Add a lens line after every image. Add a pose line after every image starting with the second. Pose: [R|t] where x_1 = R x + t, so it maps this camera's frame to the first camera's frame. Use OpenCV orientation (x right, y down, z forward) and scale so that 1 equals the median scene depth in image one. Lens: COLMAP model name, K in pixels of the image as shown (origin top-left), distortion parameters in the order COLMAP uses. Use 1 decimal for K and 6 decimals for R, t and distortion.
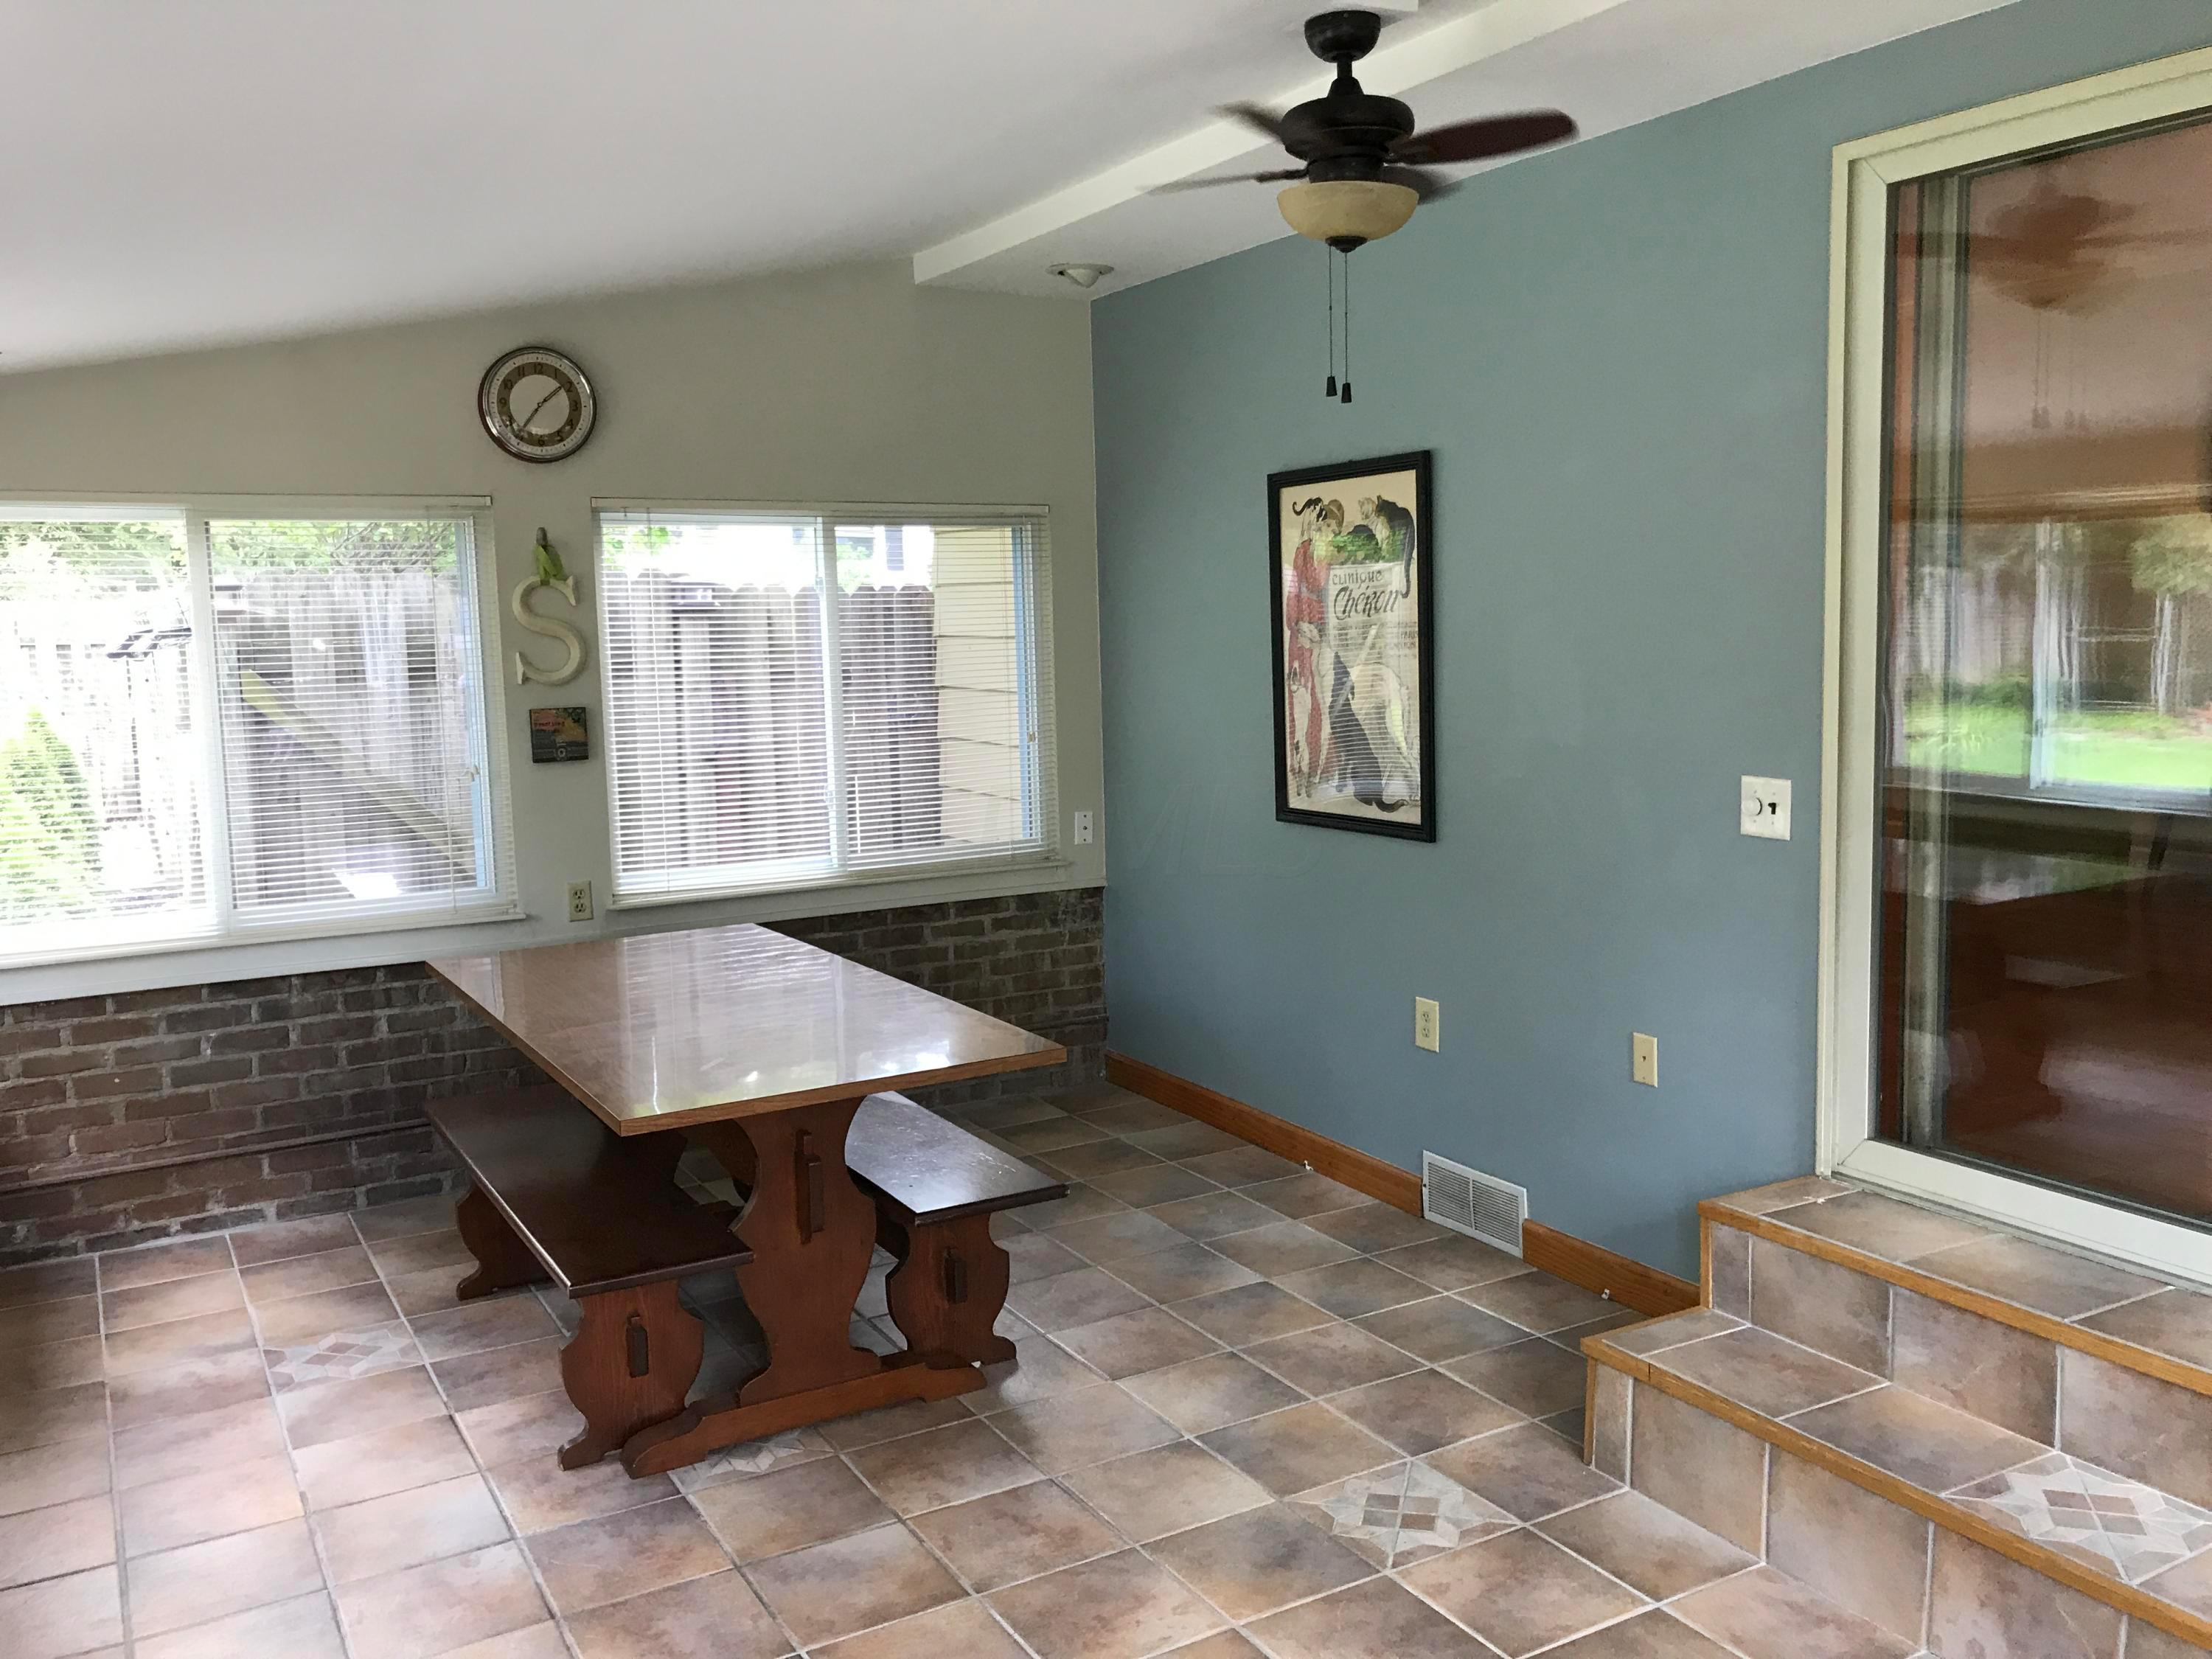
lens RADIAL K [[1807.7, 0, 1106.0], [0, 1807.7, 829.5], [0, 0, 1]] dist [0.014416, -0.002766]
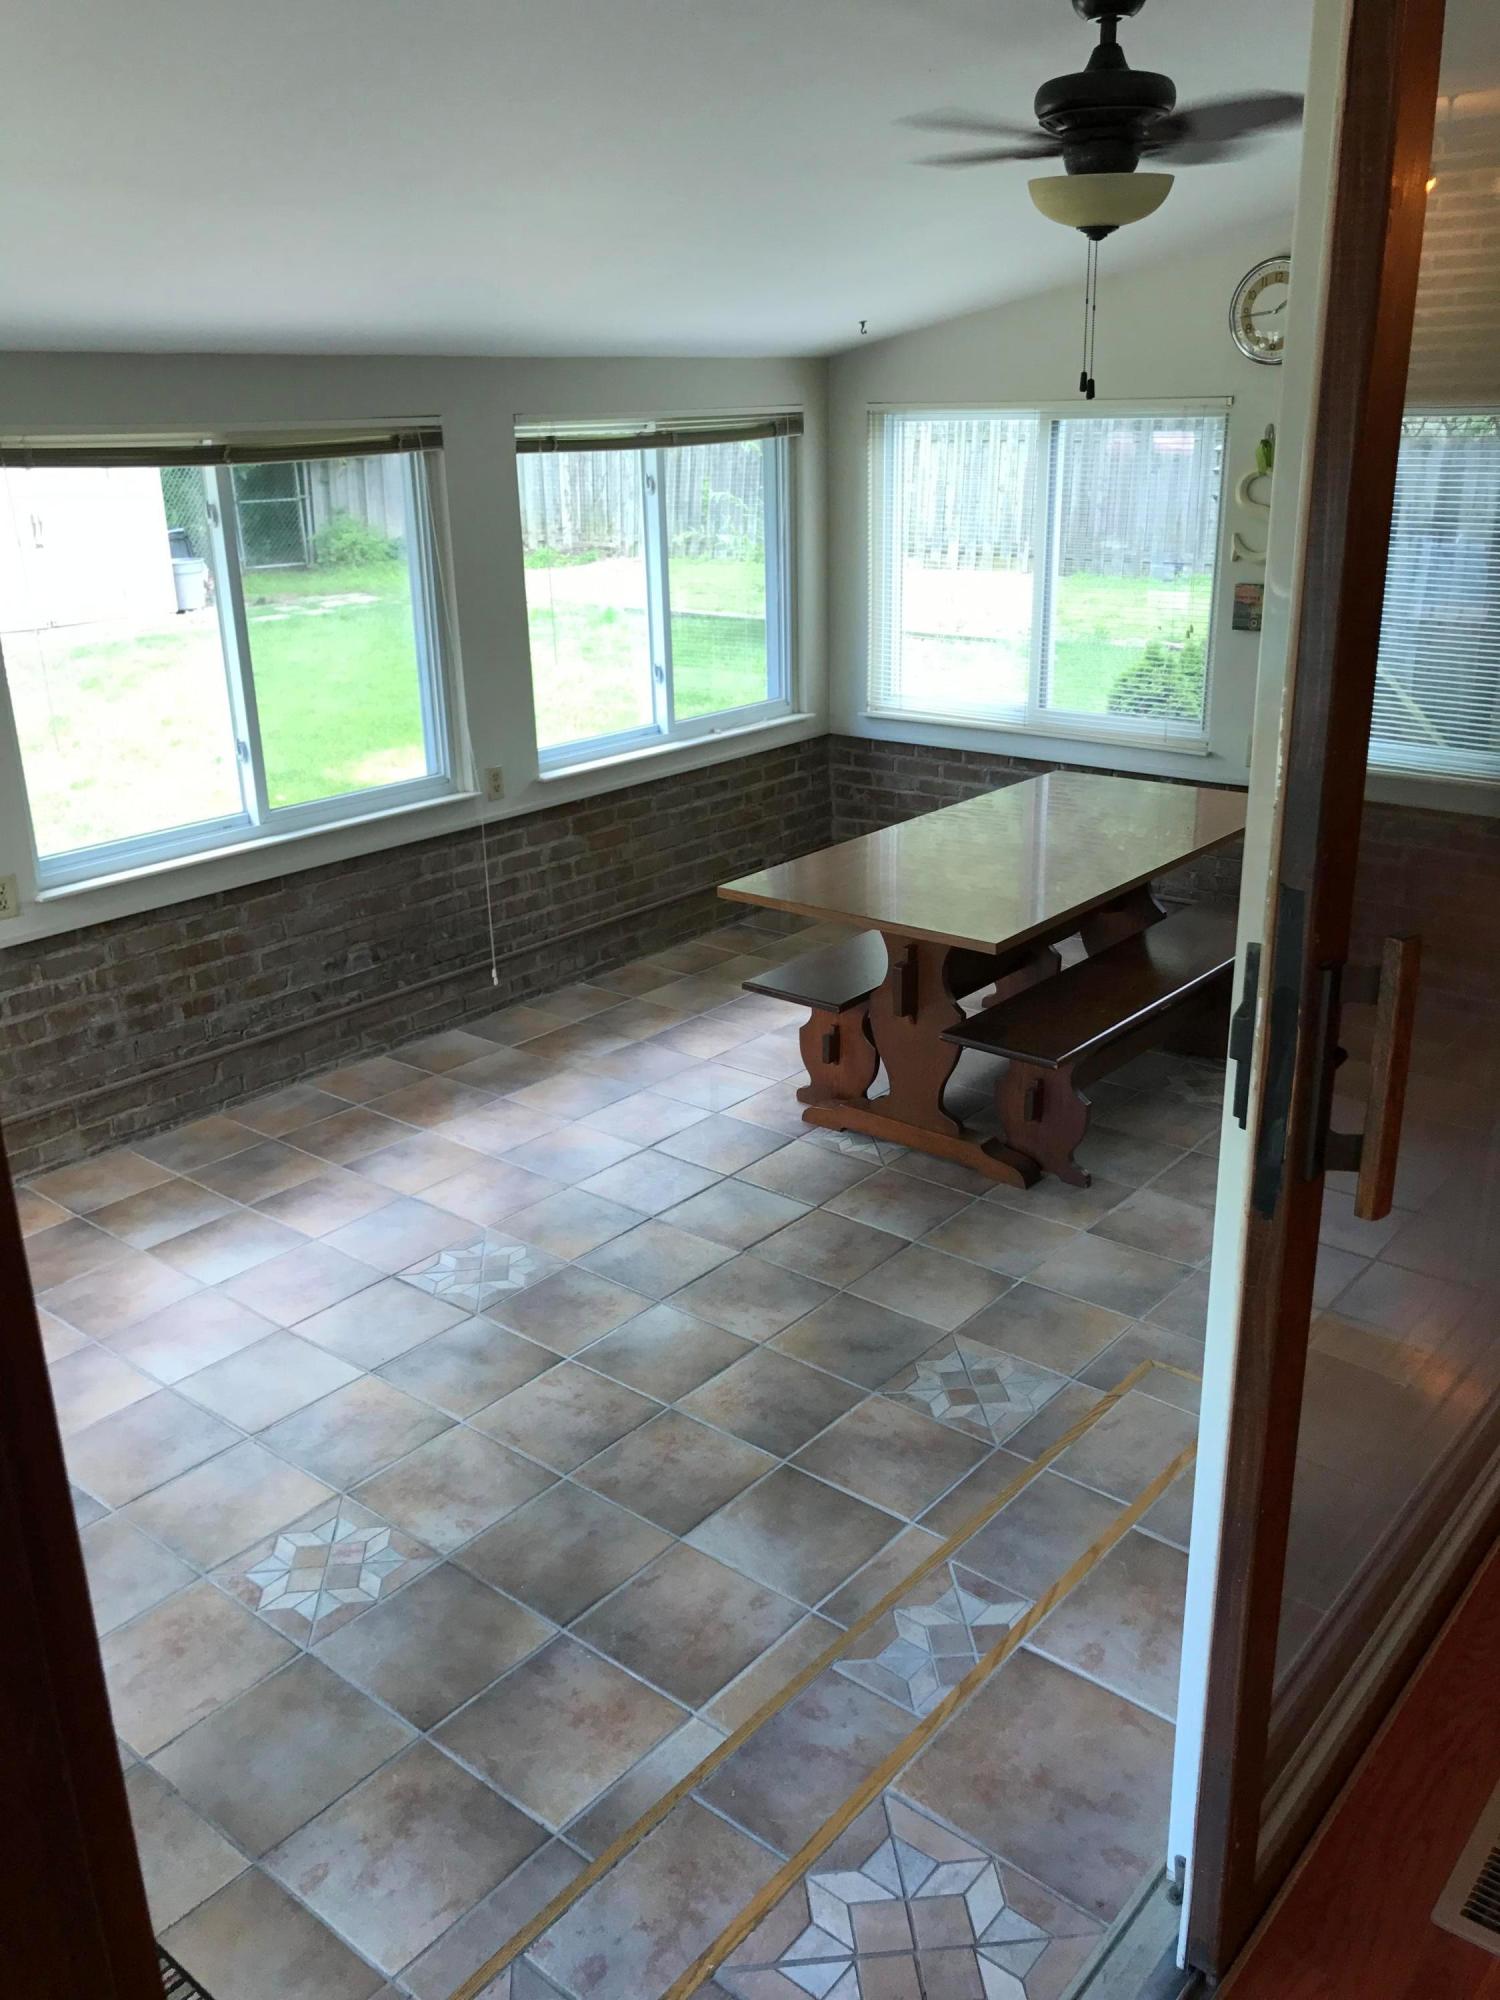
lens RADIAL K [[1634.4, 0, 750.0], [0, 1634.4, 1000.0], [0, 0, 1]] dist [0.014416, -0.002766]
pose [[0.346485, 0.329981, -0.878101, 0.915358], [-0.094225, 0.943595, 0.317413, -0.179486], [0.933311, -0.027239, 0.358034, 0.456140]]
